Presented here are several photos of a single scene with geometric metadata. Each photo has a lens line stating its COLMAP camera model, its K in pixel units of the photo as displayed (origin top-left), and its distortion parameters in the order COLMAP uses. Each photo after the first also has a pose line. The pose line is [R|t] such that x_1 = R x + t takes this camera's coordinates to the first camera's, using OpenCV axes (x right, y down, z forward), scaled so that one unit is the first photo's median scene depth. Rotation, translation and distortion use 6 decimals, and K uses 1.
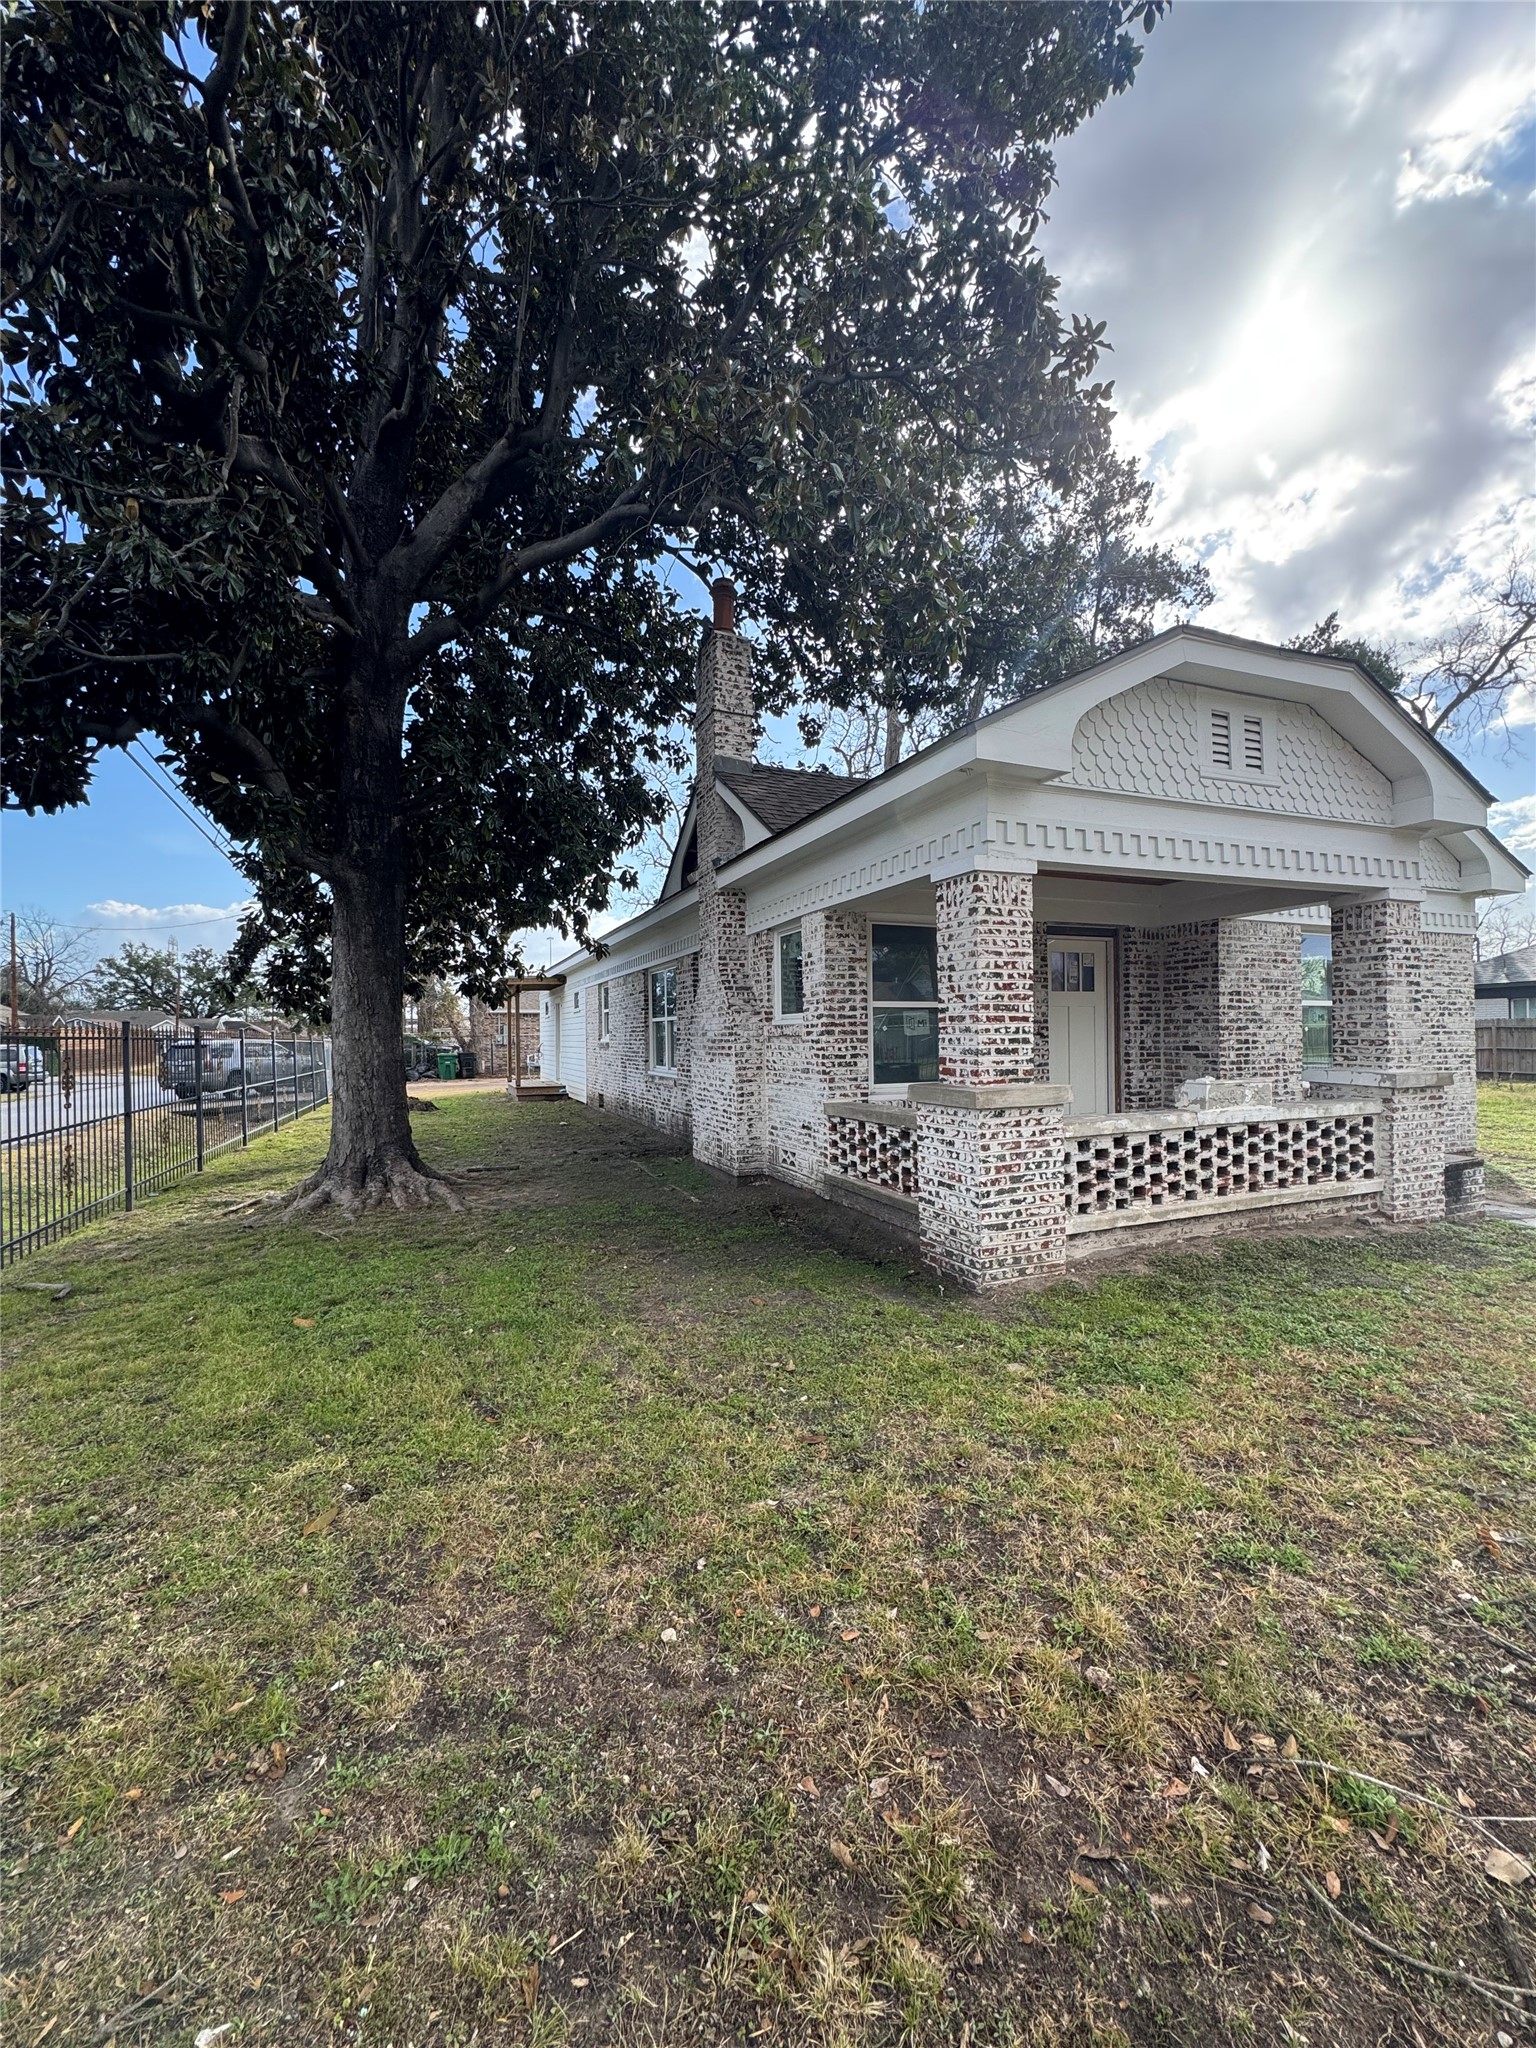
lens RADIAL K [[816.9, 0, 774.6], [0, 816.9, 1022.2], [0, 0, 1]] dist [-0.000068, 0.000240]
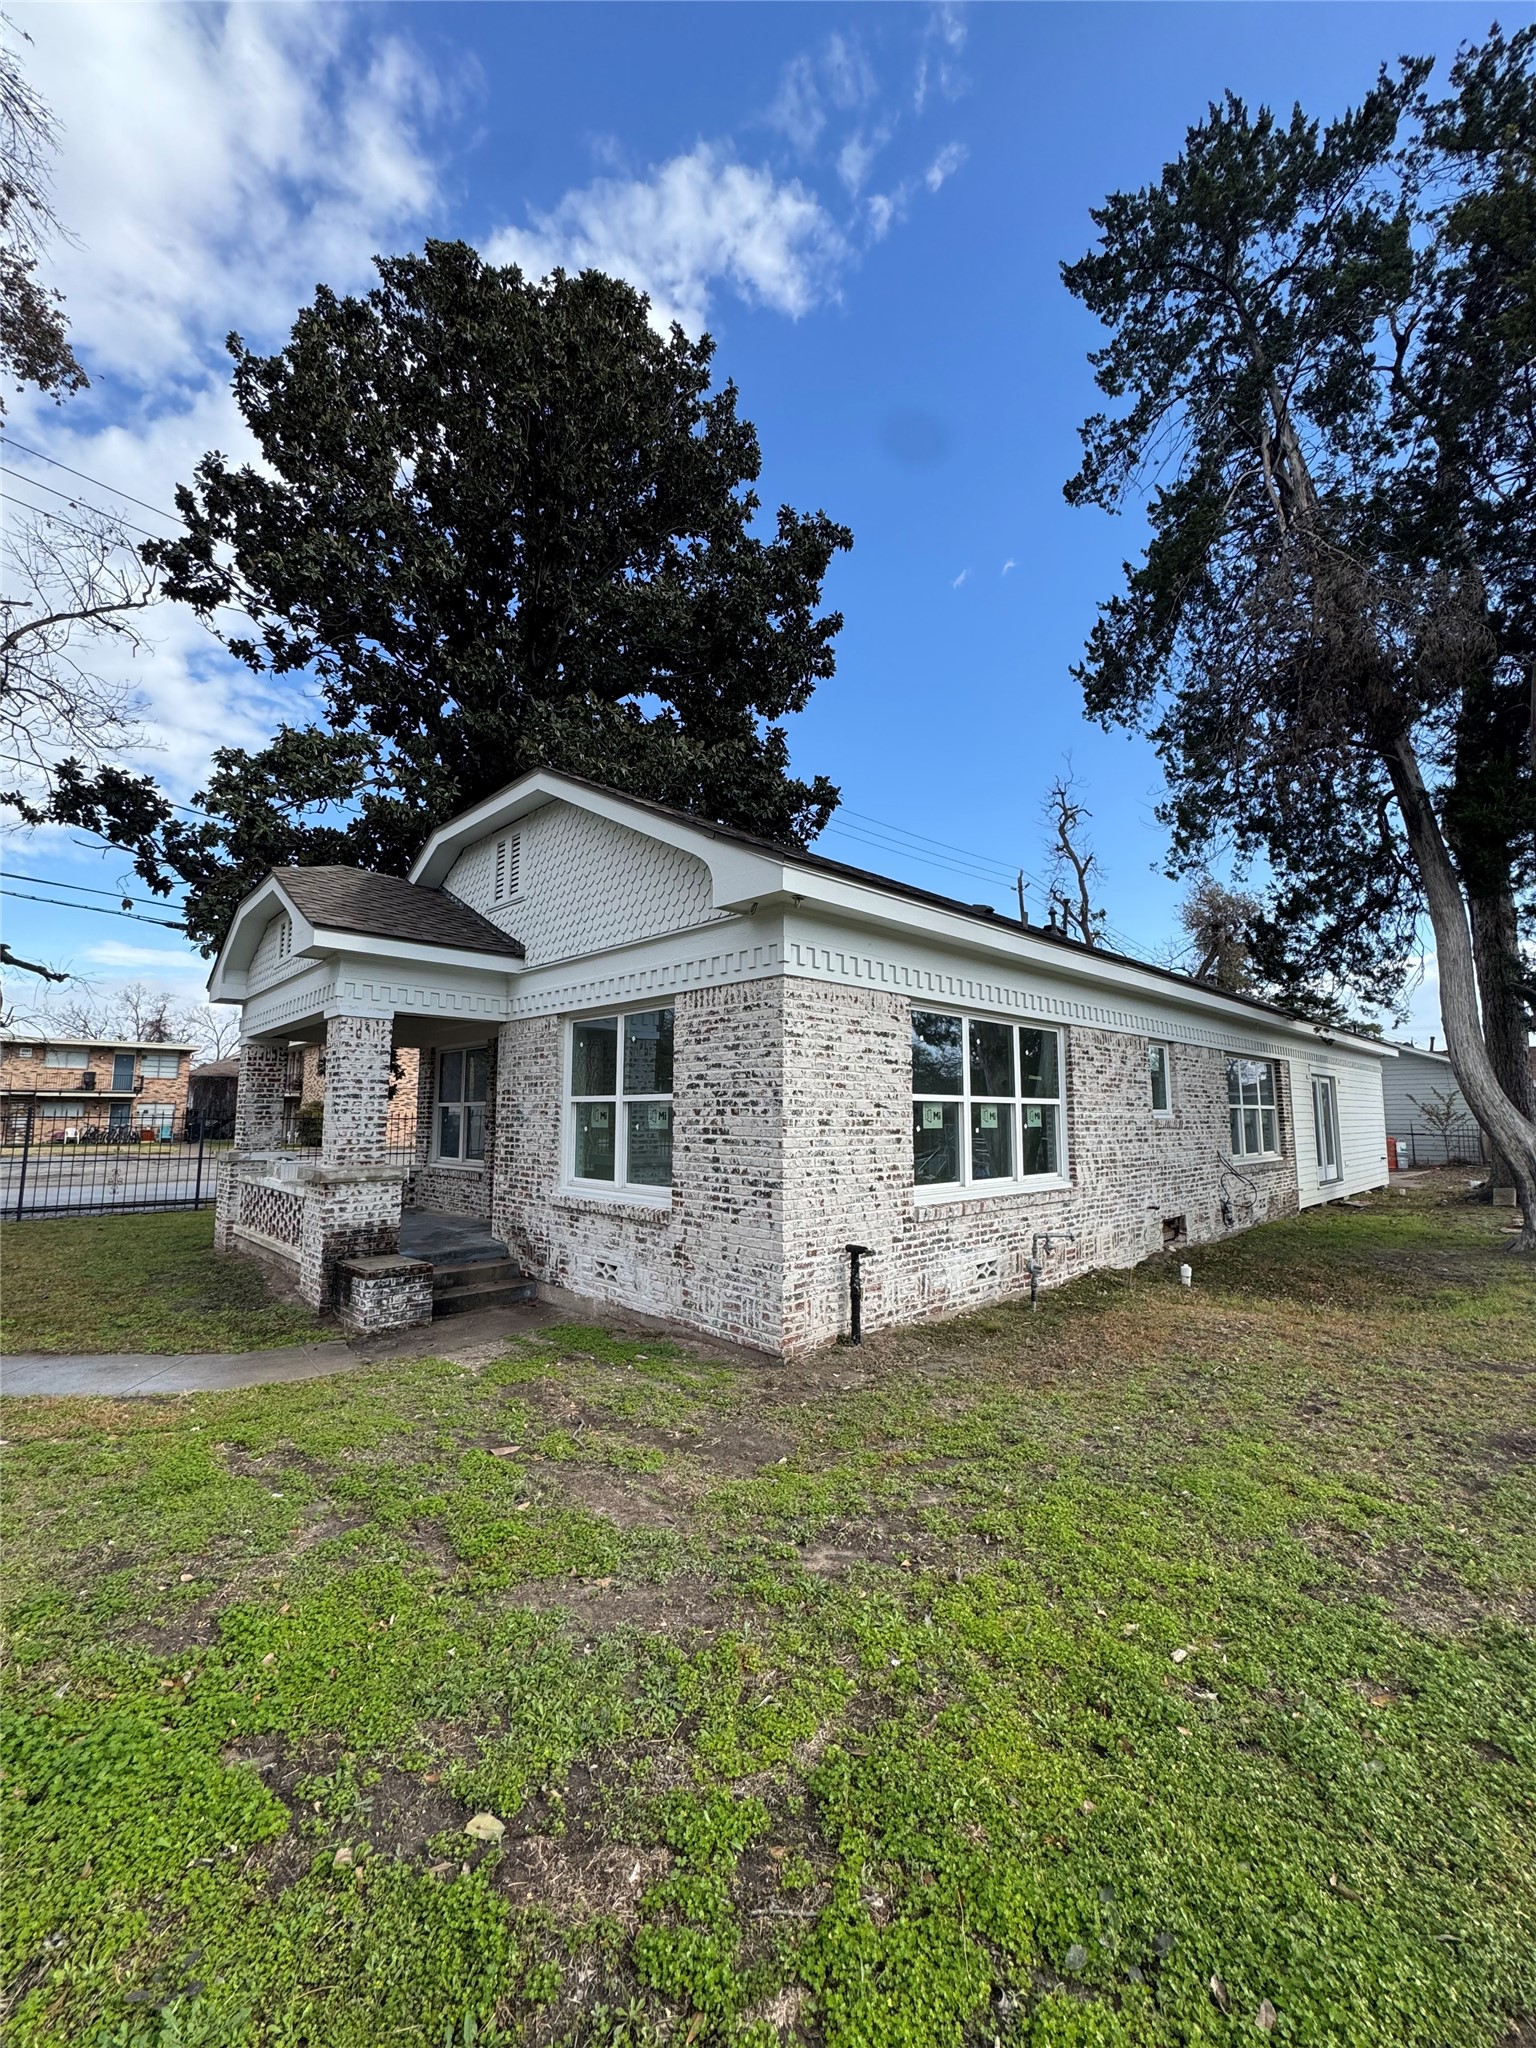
lens RADIAL K [[816.9, 0, 752.1], [0, 816.9, 1037.5], [0, 0, 1]] dist [-0.000068, 0.000240]
pose [[0.347588, -0.078906, -0.934321, 2.114814], [0.003633, 0.996559, -0.082811, -0.022358], [0.937640, 0.025390, 0.346679, 1.194407]]
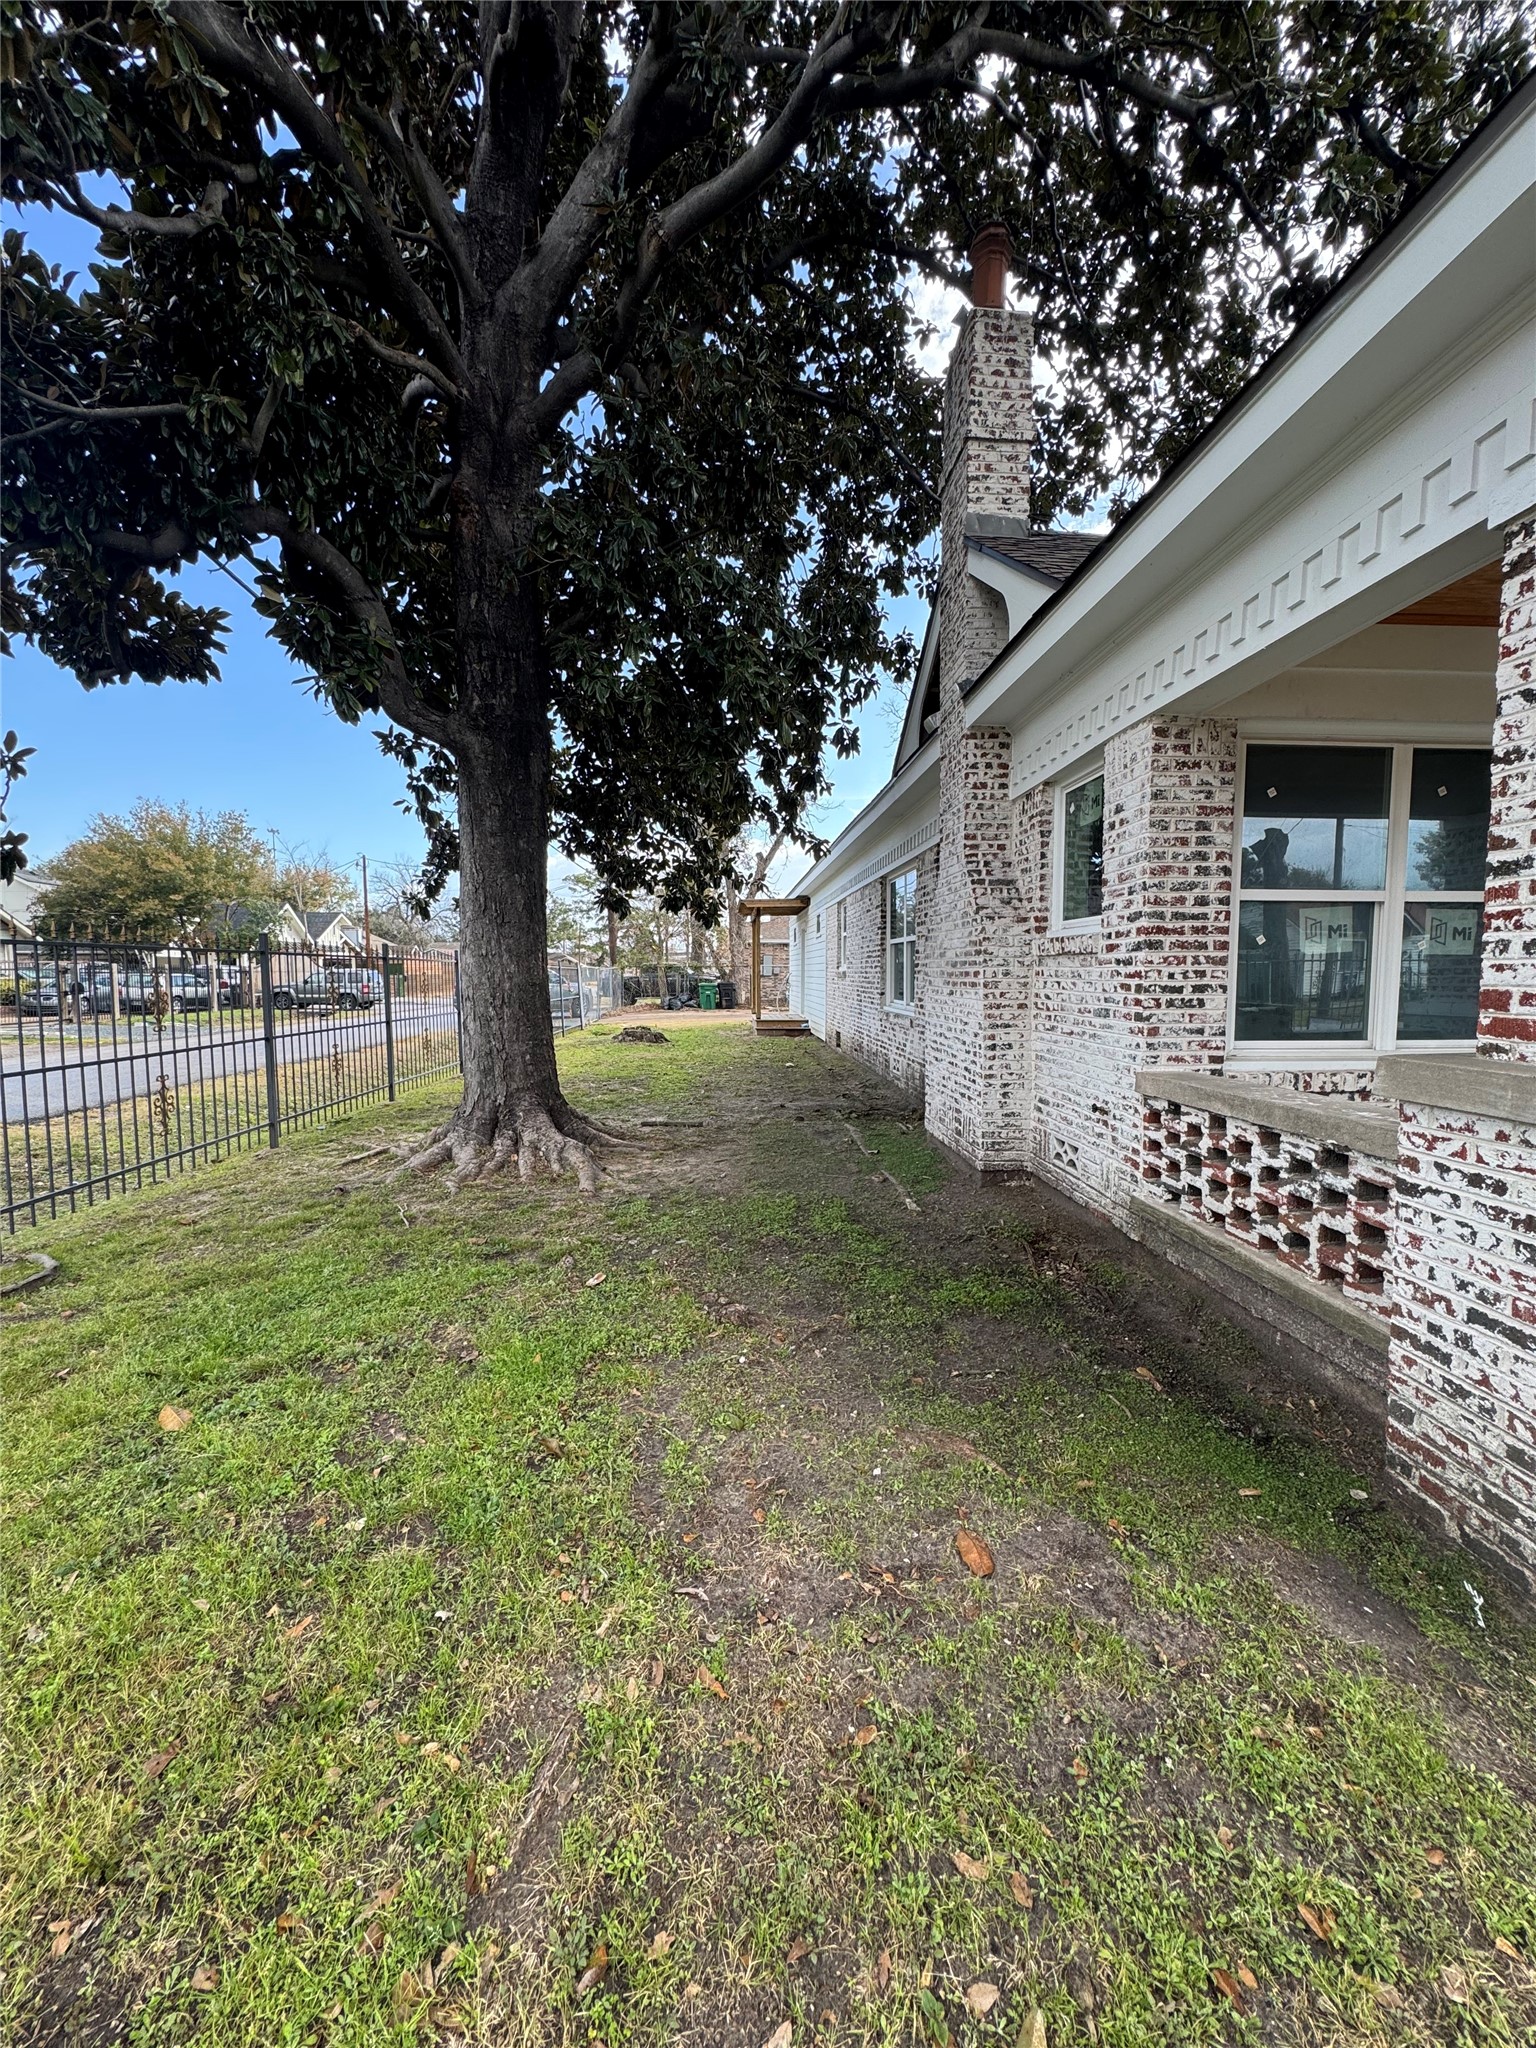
lens RADIAL K [[816.9, 0, 775.0], [0, 816.9, 1028.1], [0, 0, 1]] dist [-0.000068, 0.000240]
pose [[0.944756, 0.035564, -0.325840, 0.008836], [-0.007241, 0.996118, 0.087728, 0.024719], [0.327695, -0.080522, 0.941346, 0.441837]]
